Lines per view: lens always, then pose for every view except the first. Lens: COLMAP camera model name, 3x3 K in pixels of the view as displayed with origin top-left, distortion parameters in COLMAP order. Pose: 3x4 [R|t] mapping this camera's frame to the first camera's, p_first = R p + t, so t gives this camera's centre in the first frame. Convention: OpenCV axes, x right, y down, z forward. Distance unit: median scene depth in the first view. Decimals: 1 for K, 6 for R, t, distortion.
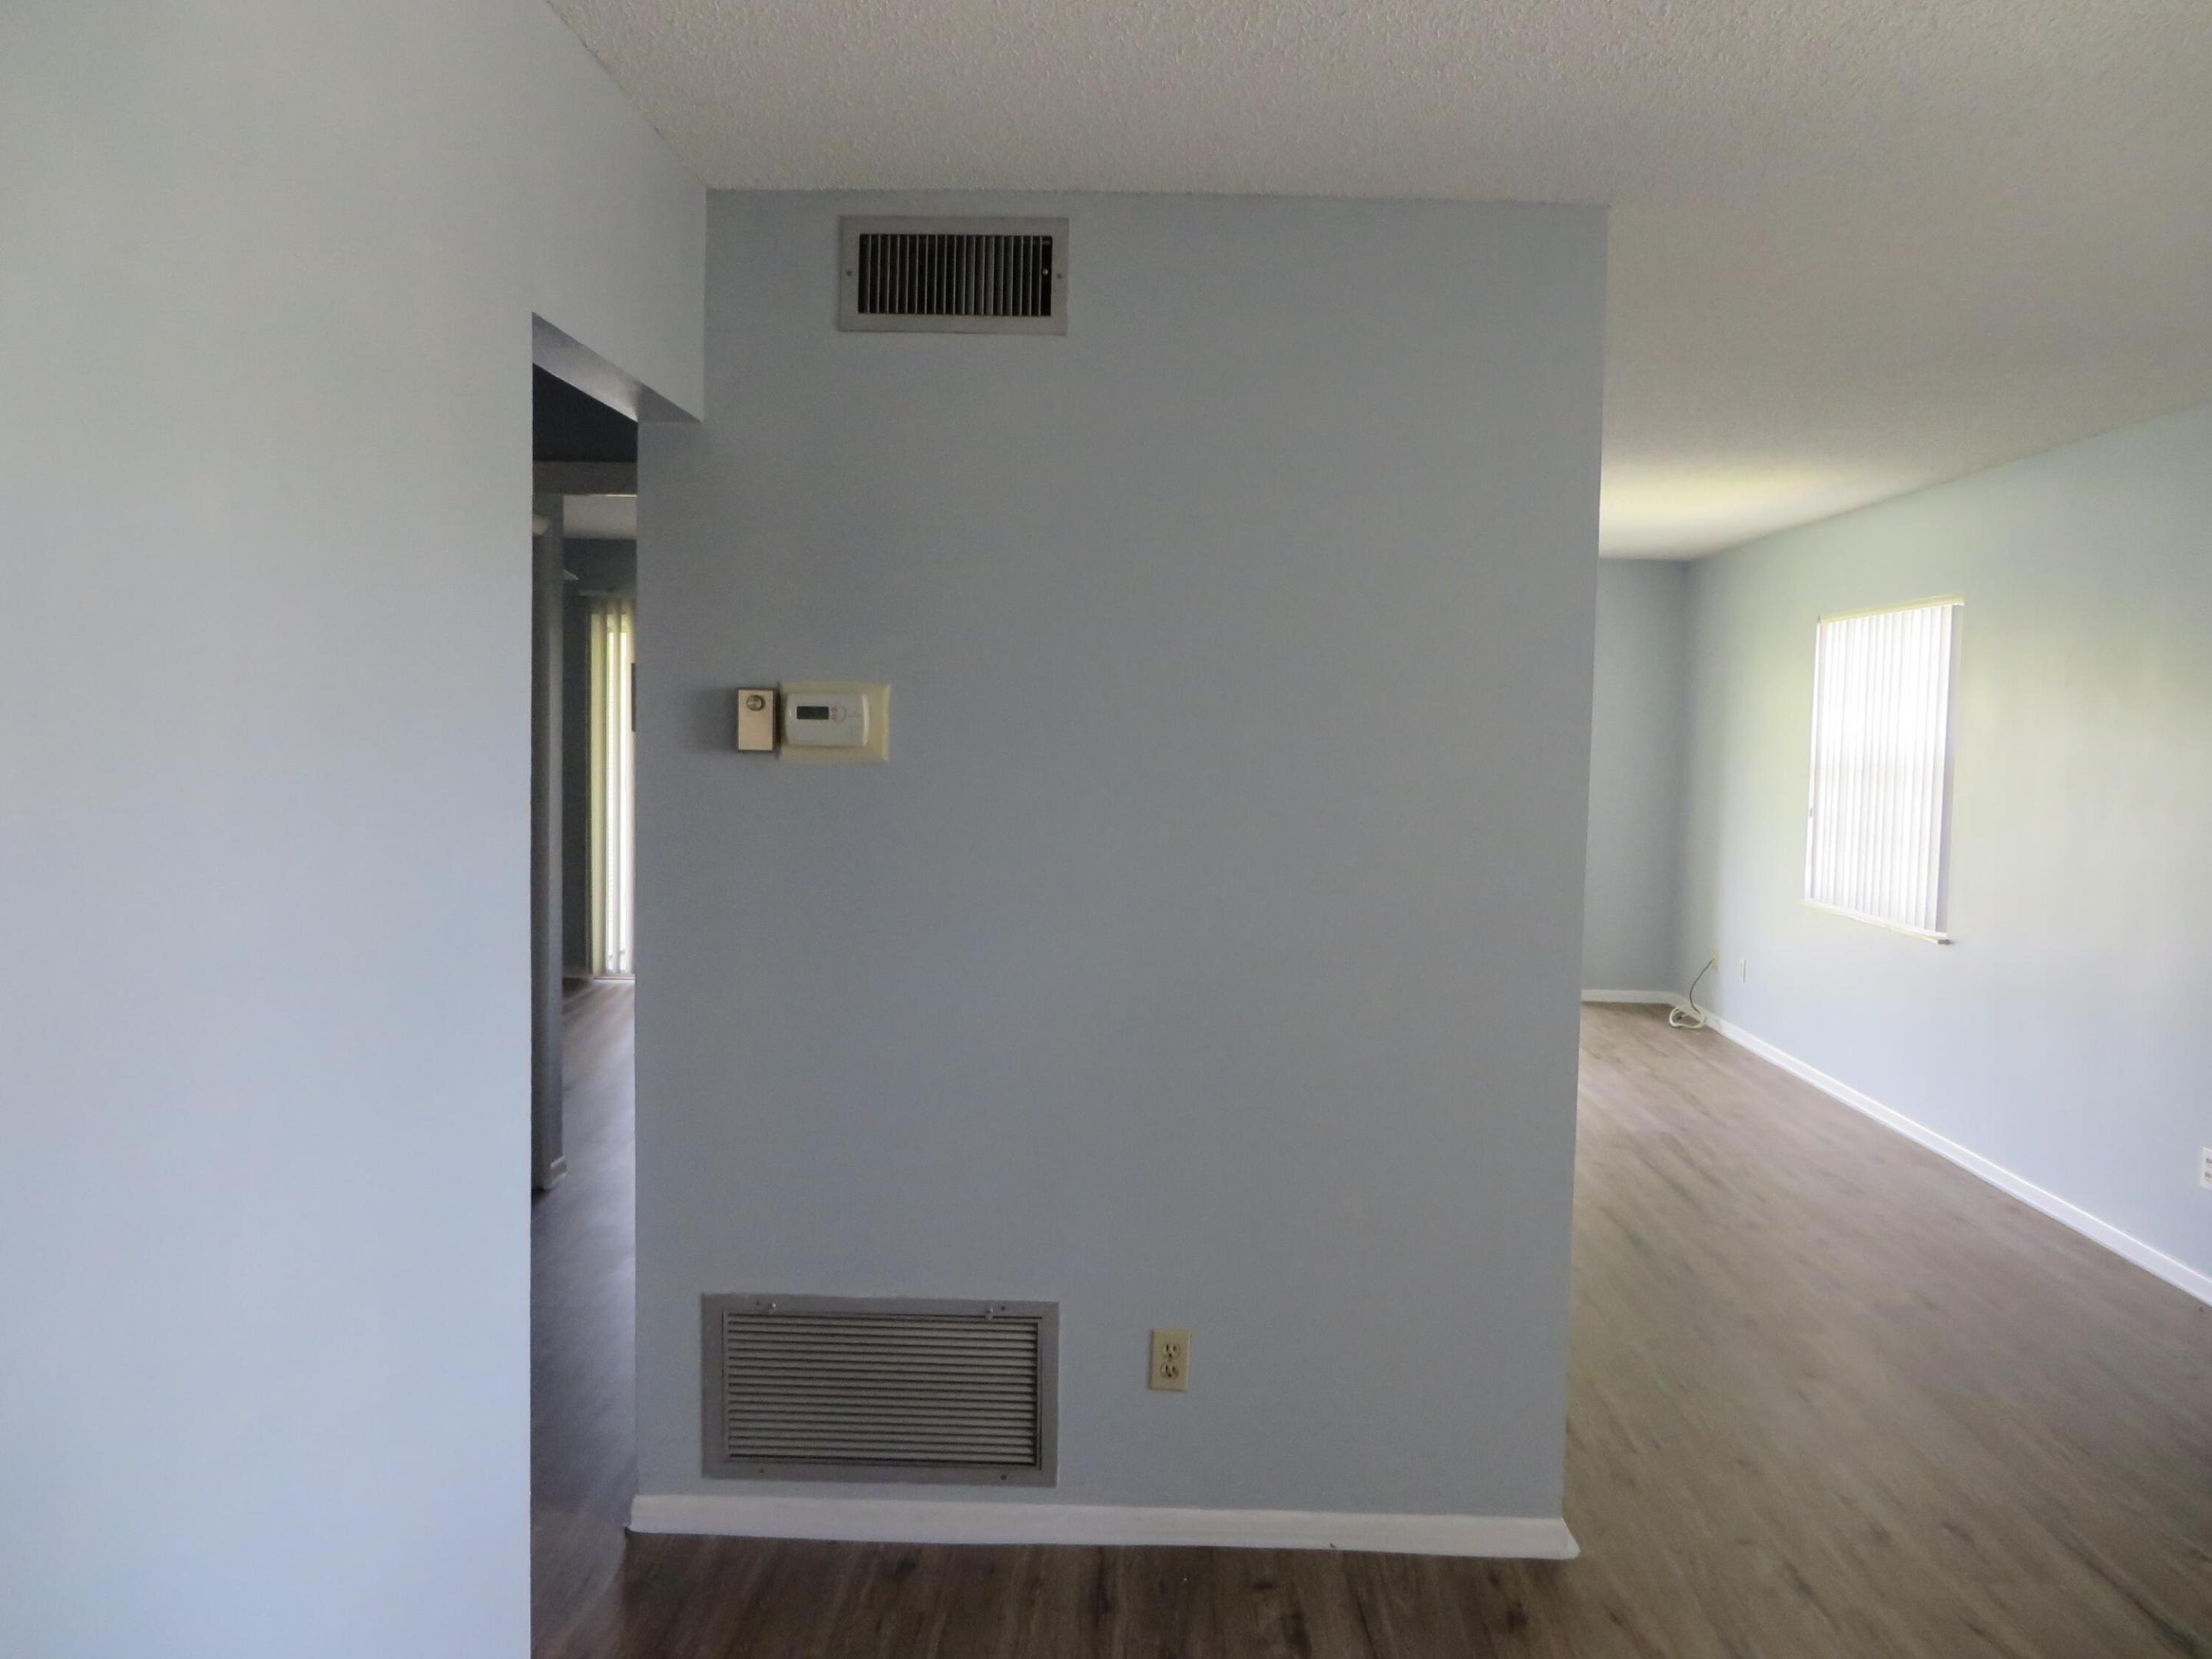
lens RADIAL K [[1649.4, 0, 1111.8], [0, 1649.4, 828.1], [0, 0, 1]] dist [-0.007936, 0.014620]
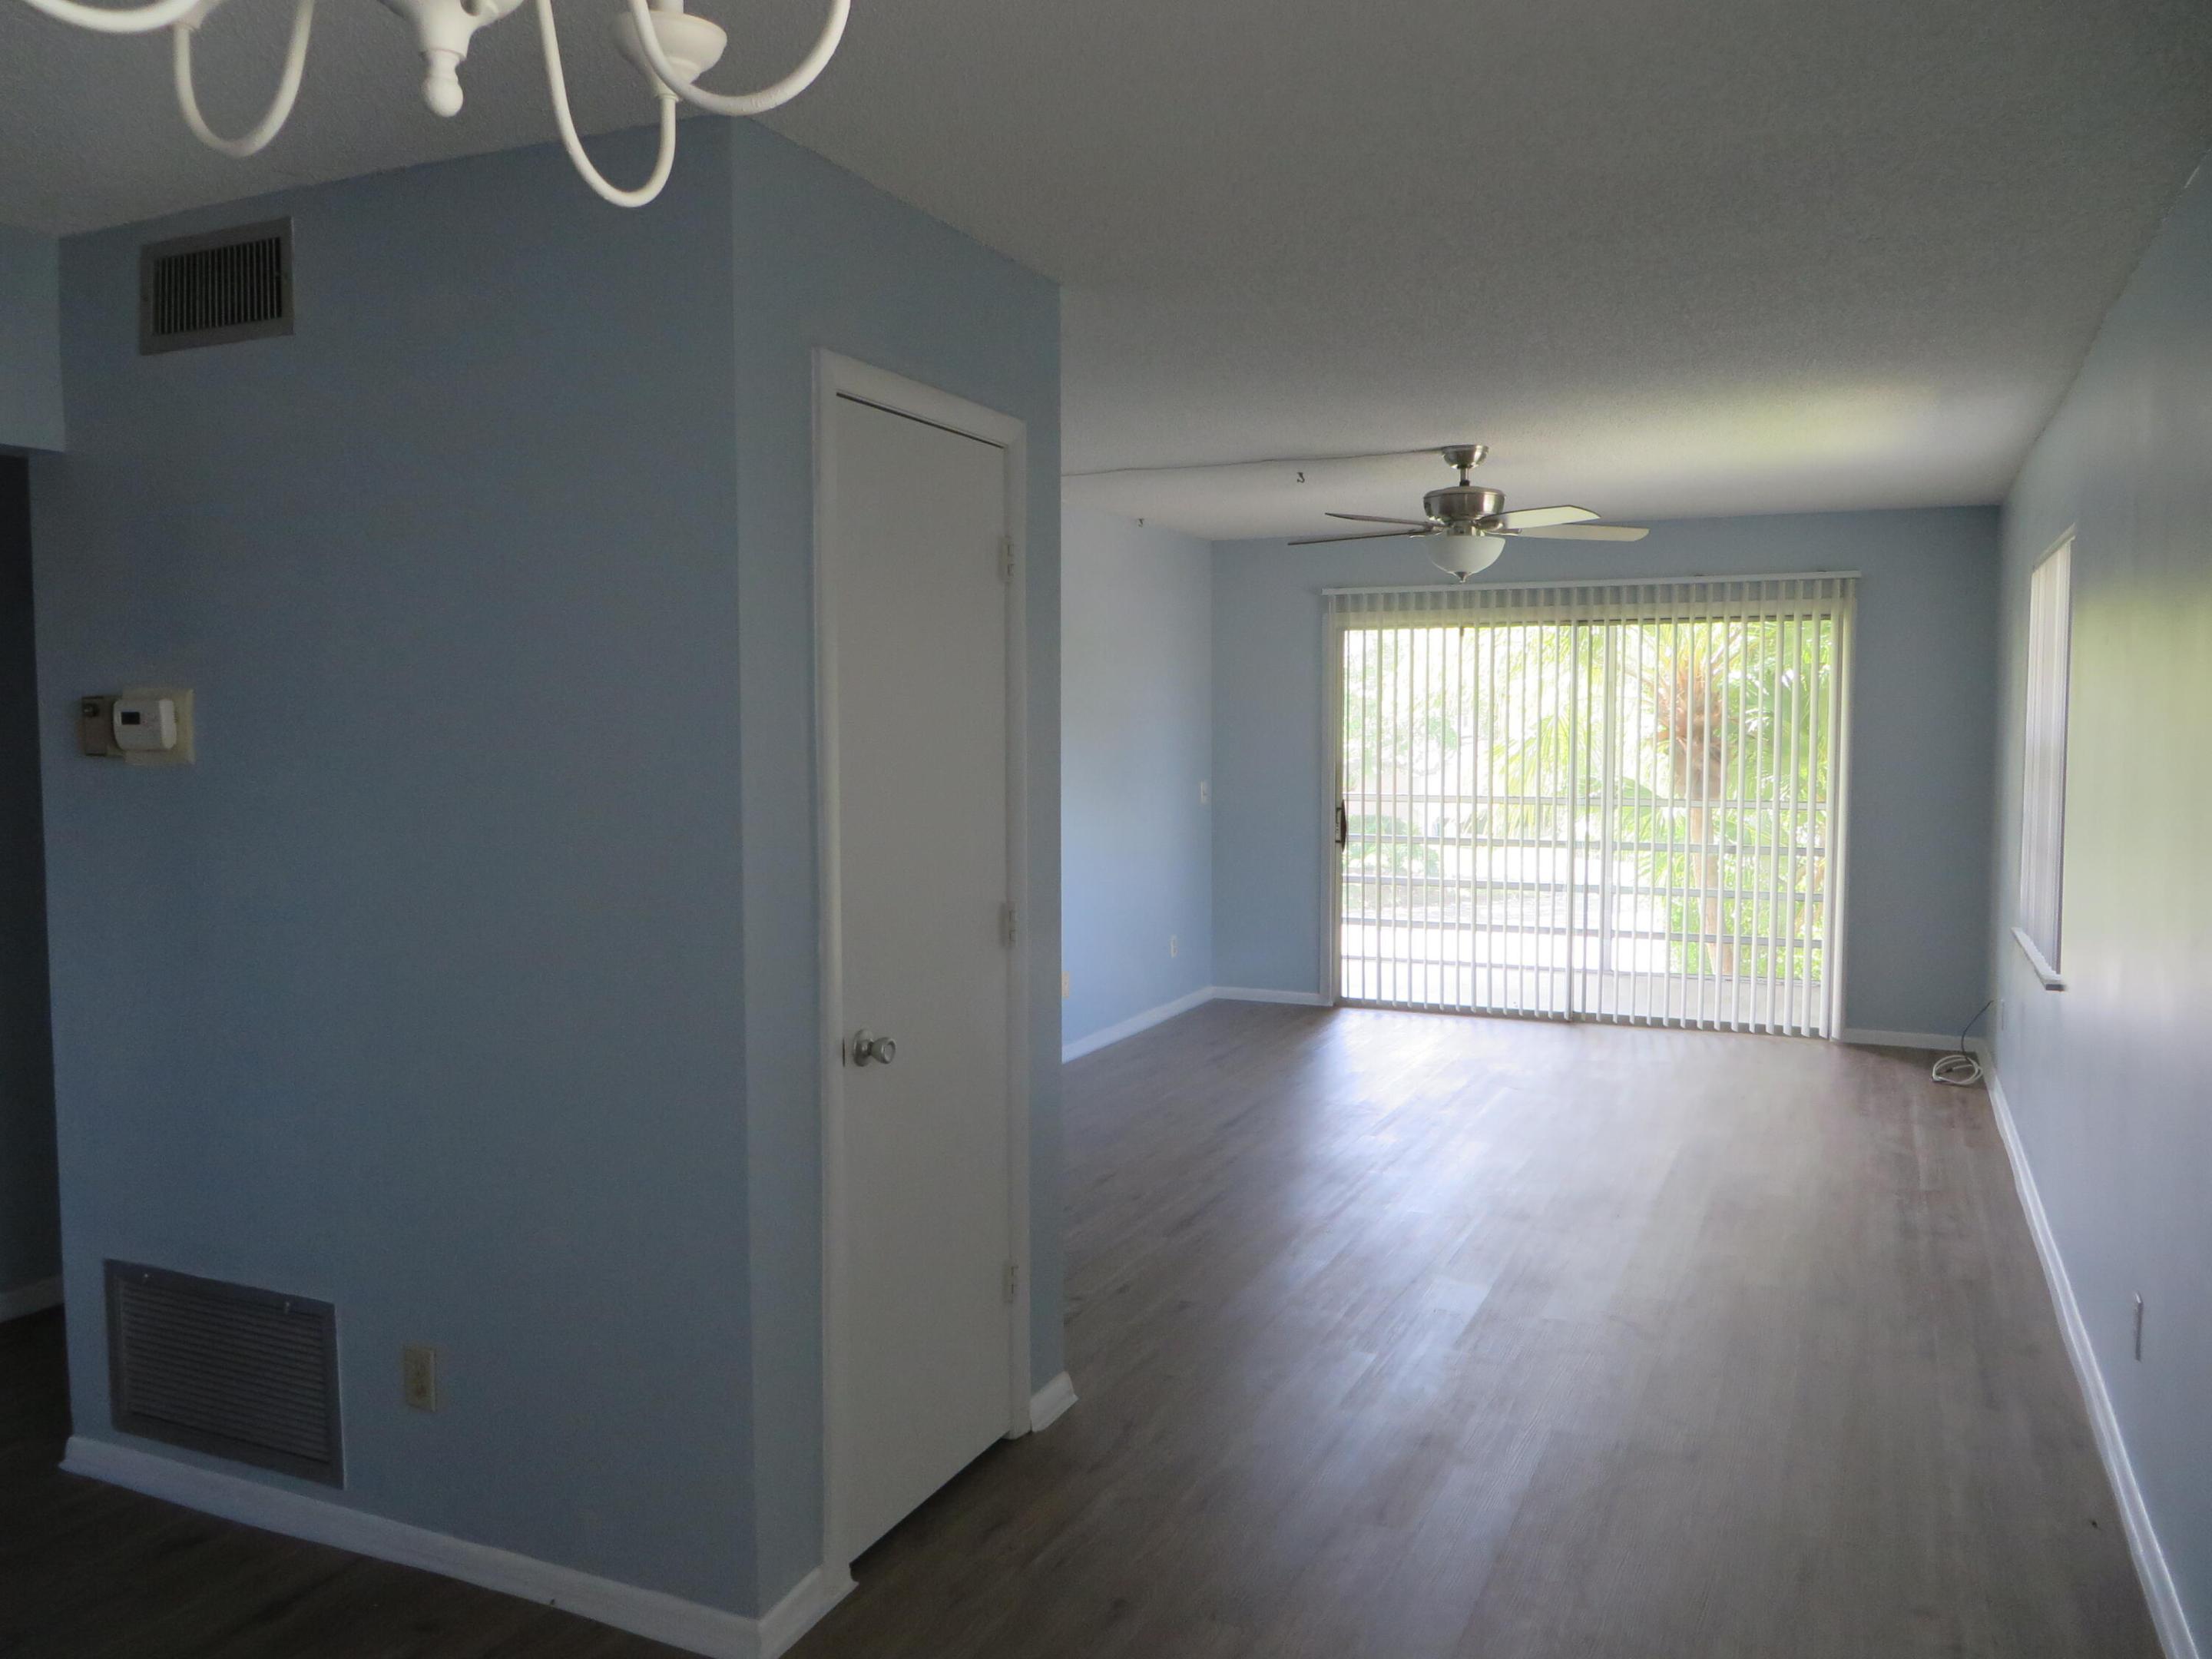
lens RADIAL K [[1649.4, 0, 1107.5], [0, 1649.4, 830.8], [0, 0, 1]] dist [-0.007936, 0.014620]
pose [[0.920725, 0.006937, -0.390151, 0.788639], [-0.006529, 0.999976, 0.002372, -0.004415], [0.390158, 0.000363, 0.920748, 0.265158]]
